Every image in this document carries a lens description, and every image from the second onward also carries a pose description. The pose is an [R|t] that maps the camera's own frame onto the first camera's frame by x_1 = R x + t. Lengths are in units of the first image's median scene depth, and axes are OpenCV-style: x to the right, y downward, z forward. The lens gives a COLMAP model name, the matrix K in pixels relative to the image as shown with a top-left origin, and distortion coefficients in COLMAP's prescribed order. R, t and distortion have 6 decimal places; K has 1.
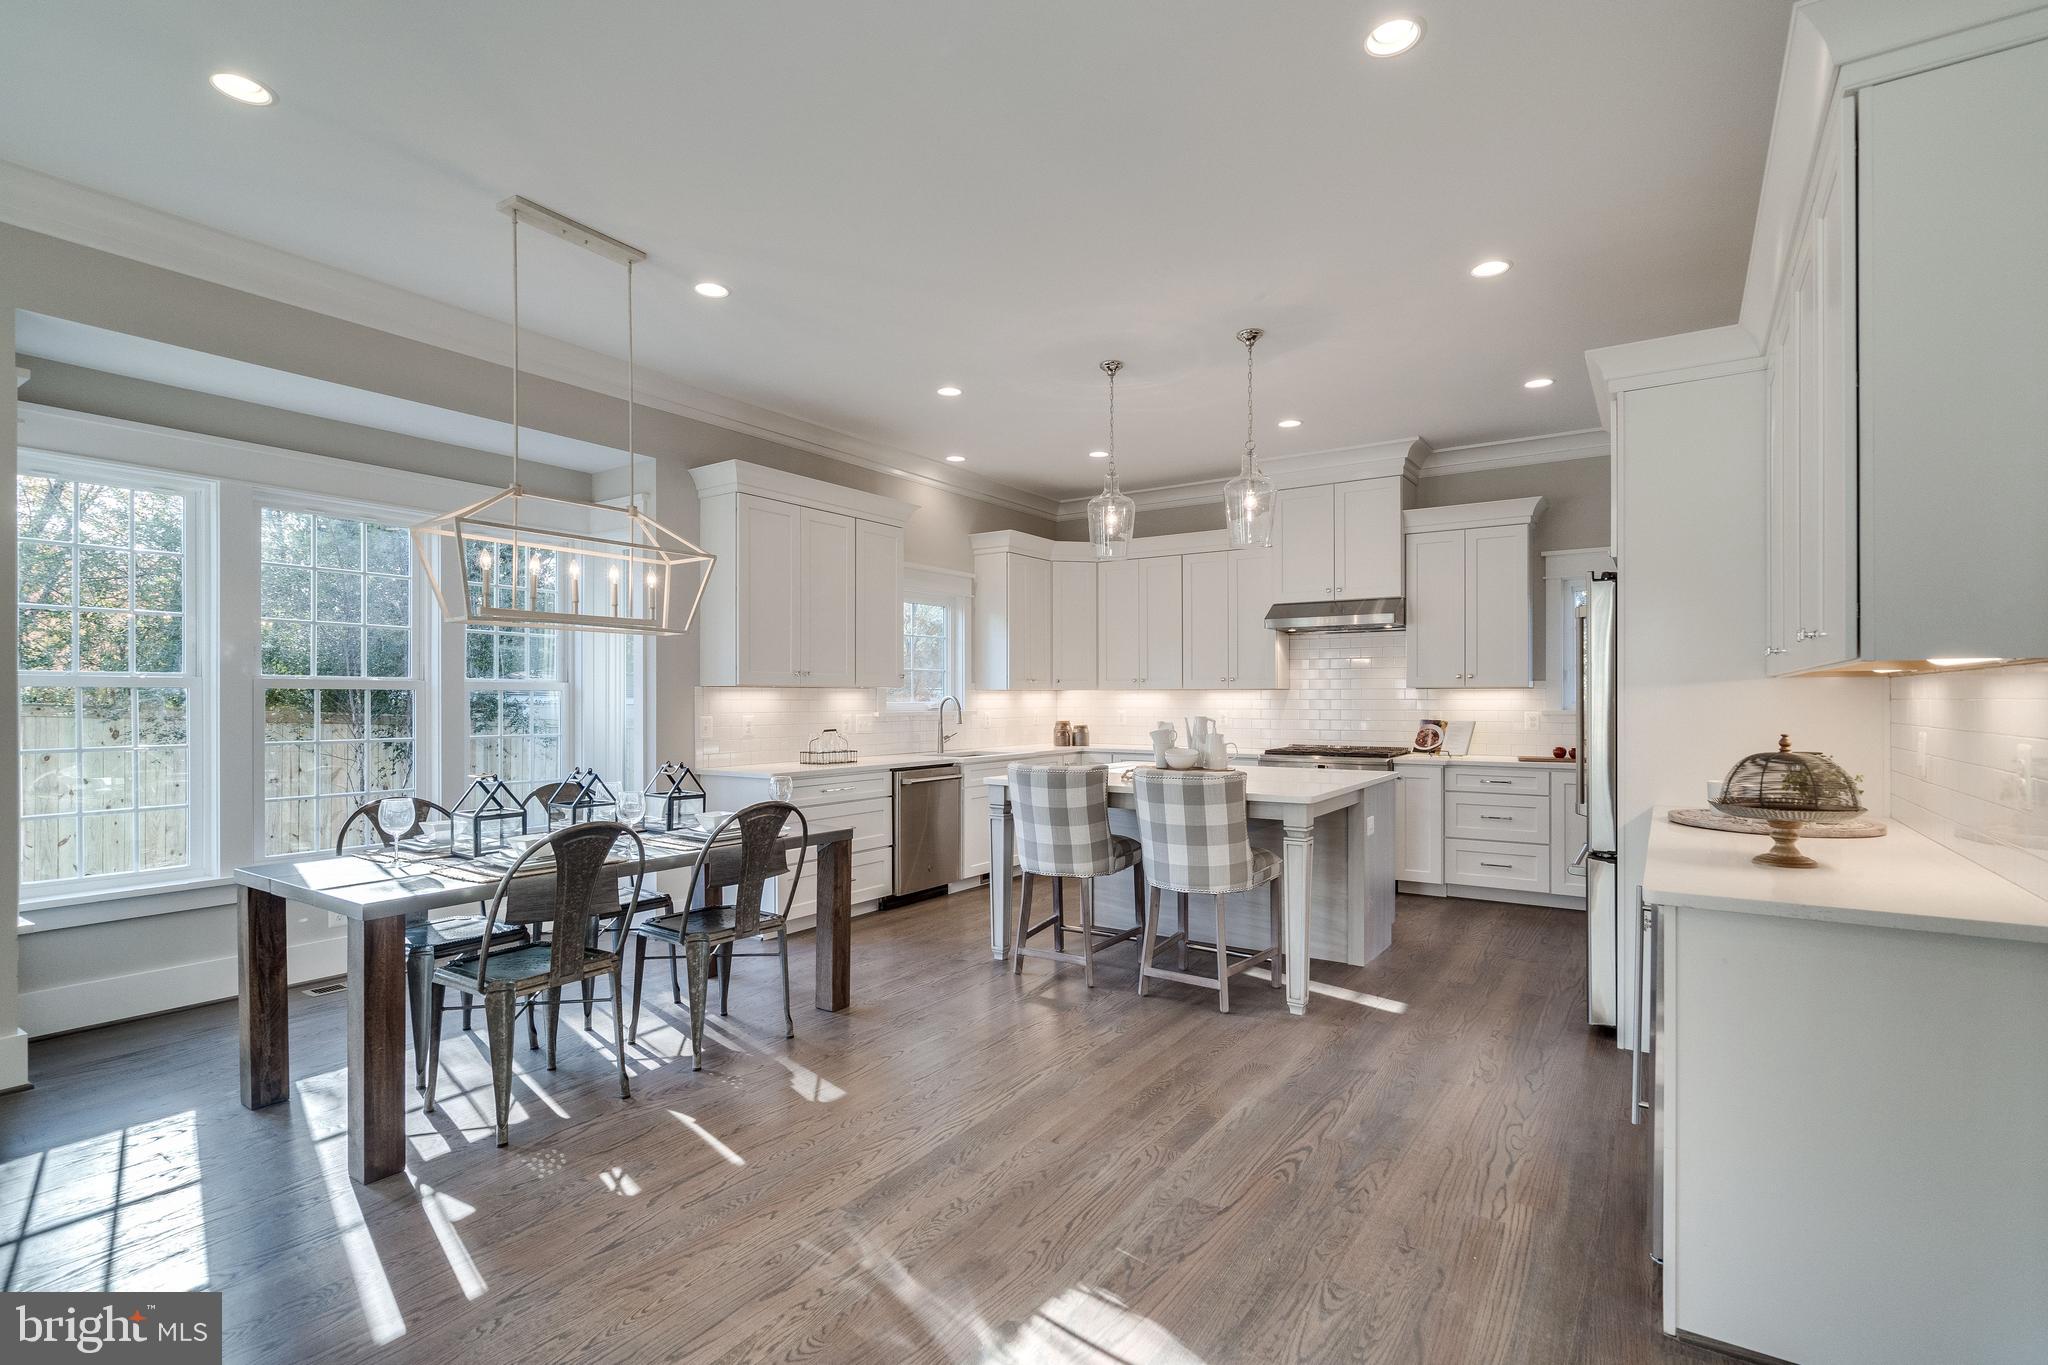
lens RADIAL K [[966.9, 0, 1025.8], [0, 966.9, 698.2], [0, 0, 1]] dist [-0.018105, 0.000058]
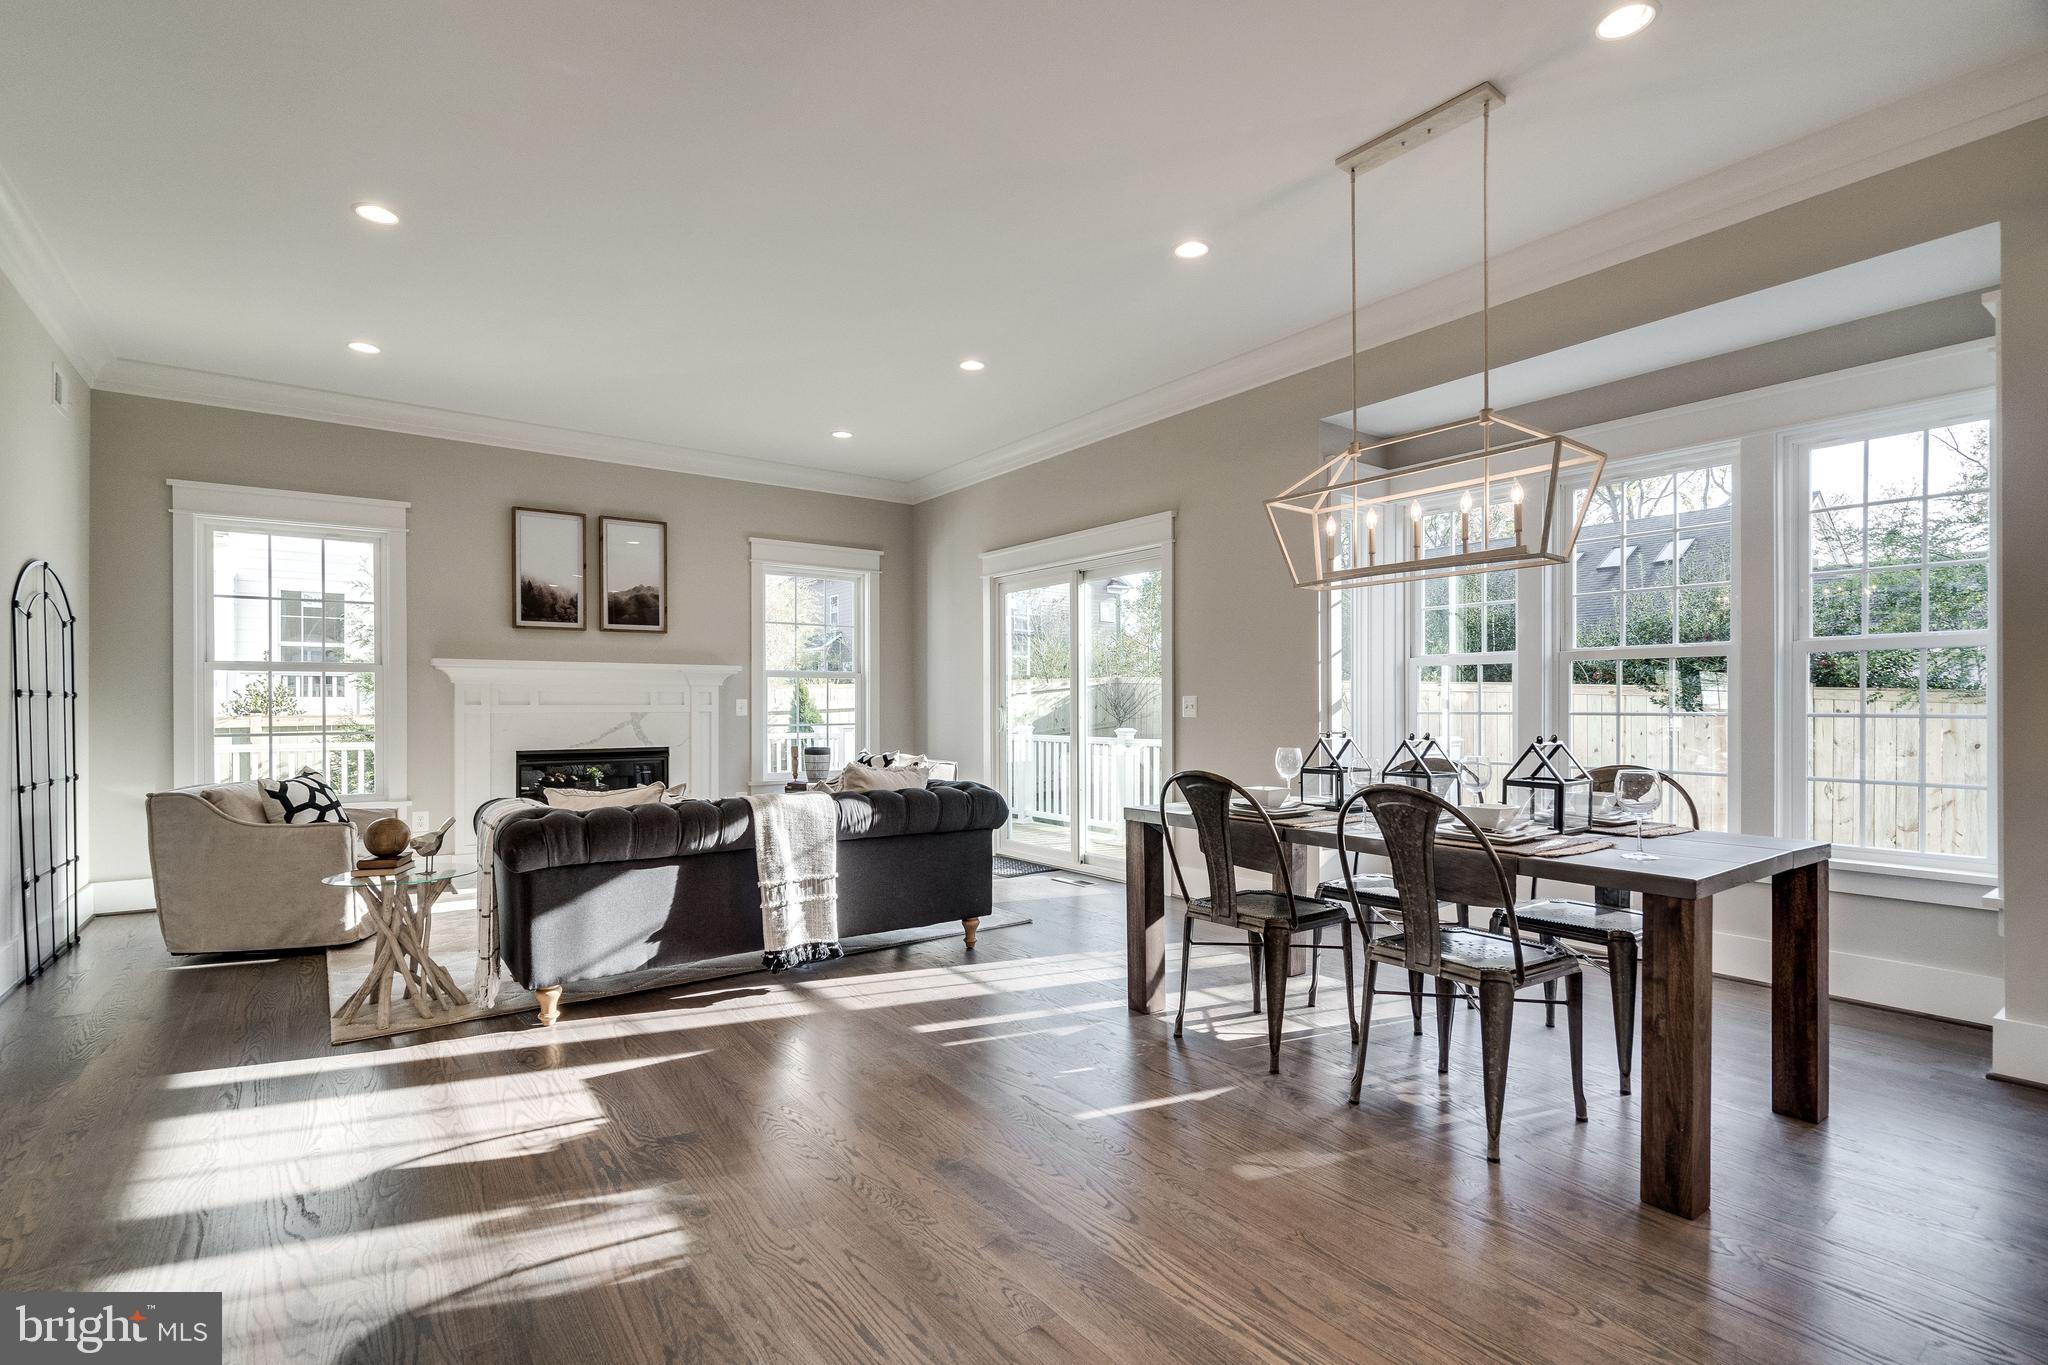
lens RADIAL K [[966.9, 0, 1025.8], [0, 966.9, 698.2], [0, 0, 1]] dist [-0.018105, 0.000058]
pose [[-0.354882, 0.001109, -0.934910, 0.299436], [0.000714, 0.999999, 0.000915, 0.025082], [0.934911, -0.000342, -0.354883, 0.594072]]
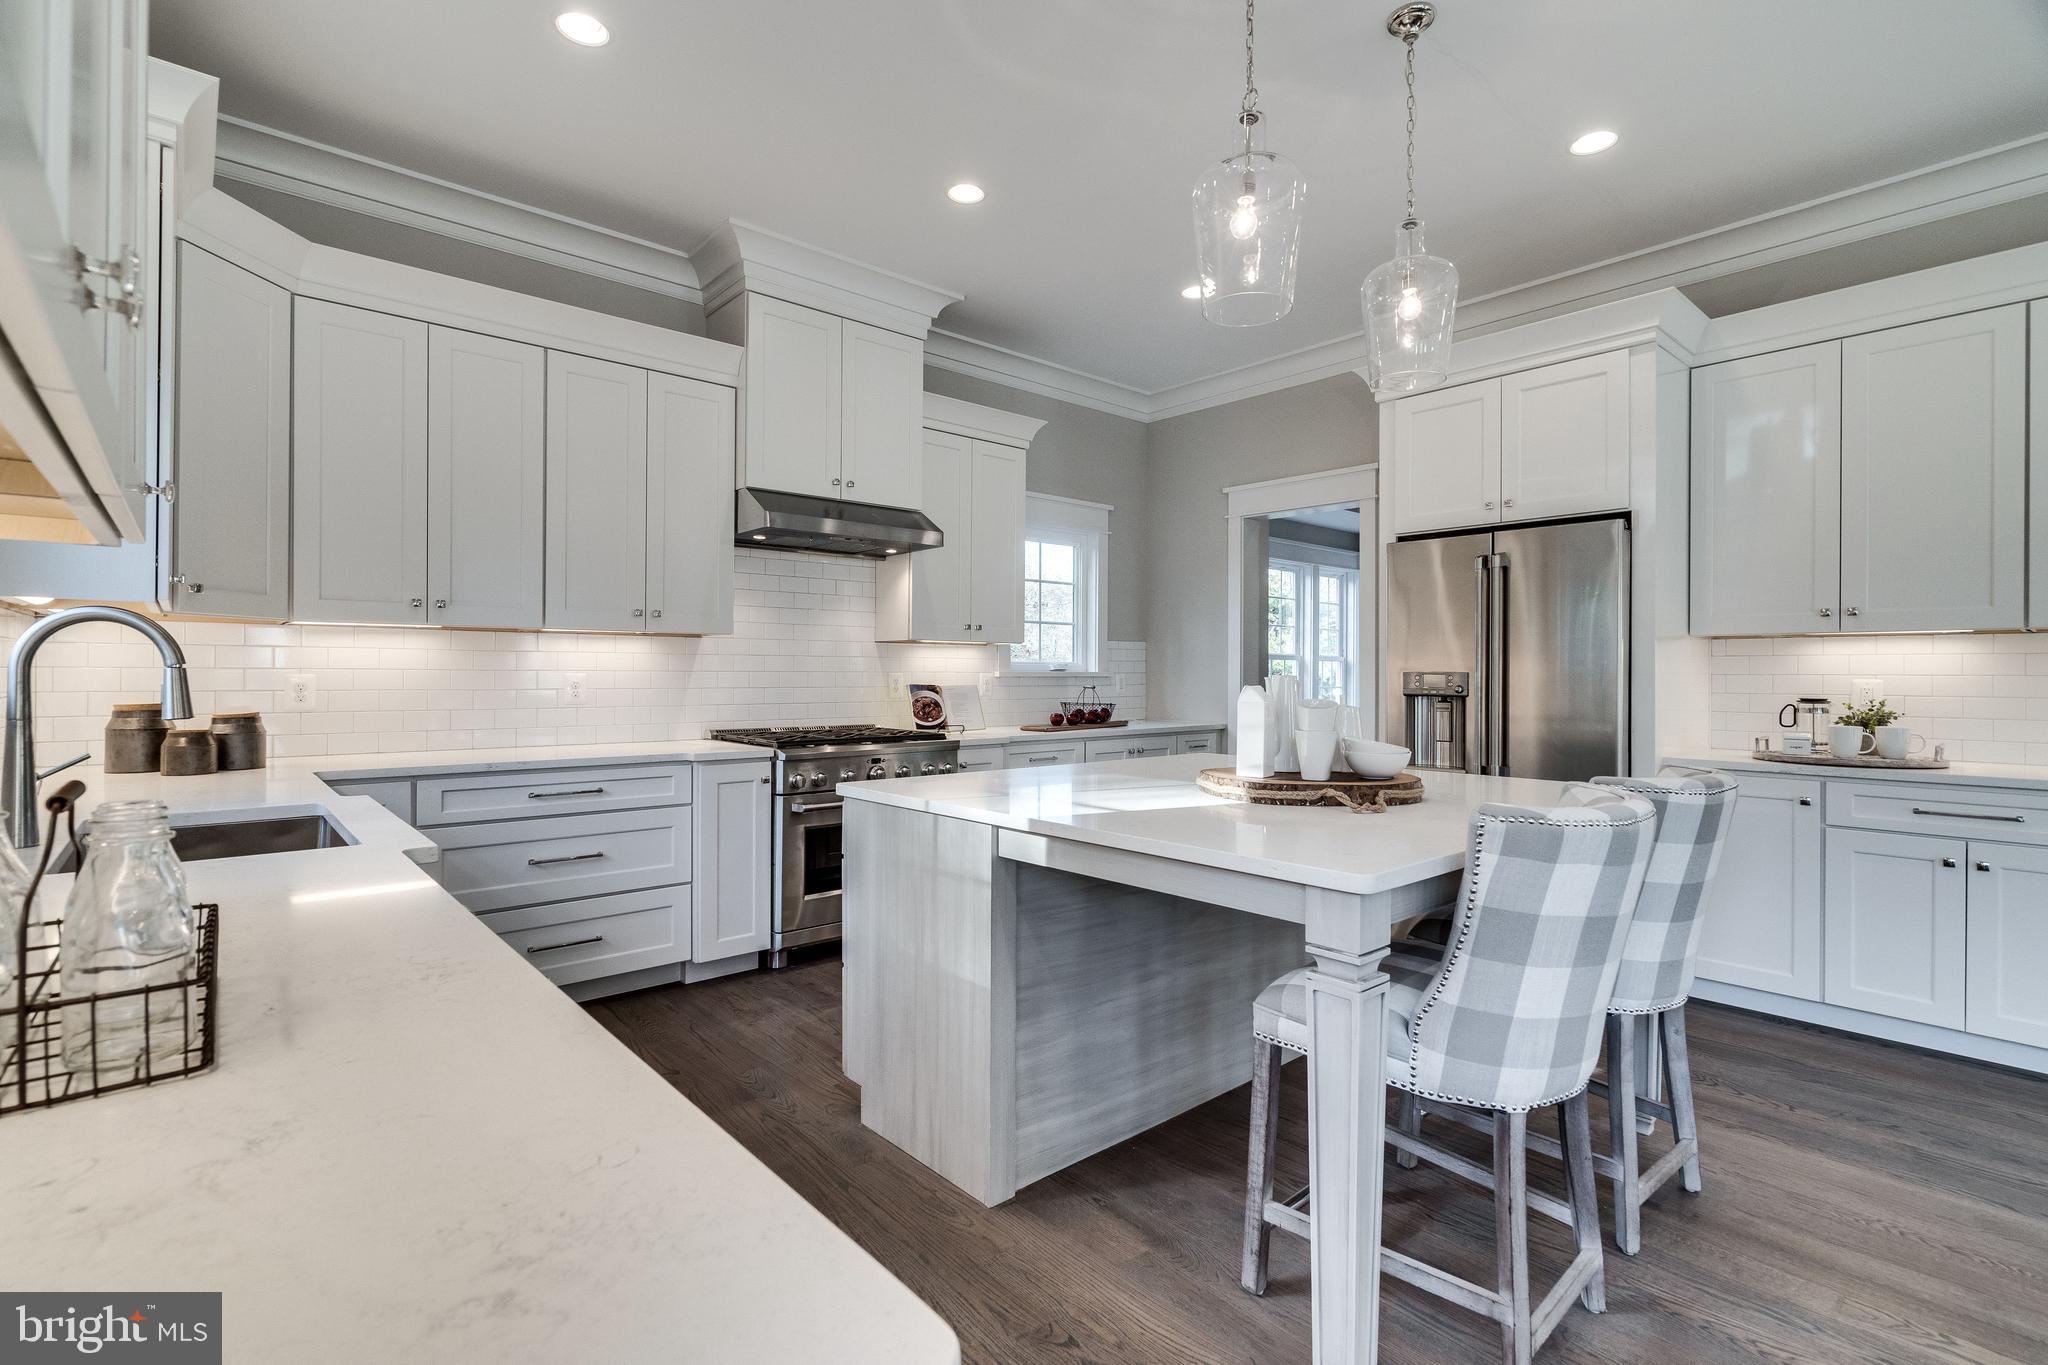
lens RADIAL K [[932.2, 0, 1024.0], [0, 932.2, 682.5], [0, 0, 1]] dist [-0.013447, -0.000001]
pose [[0.256804, -0.006661, 0.966440, -0.293098], [-0.005077, 0.999953, 0.008241, 0.016600], [-0.966450, -0.007023, 0.256758, 0.861308]]
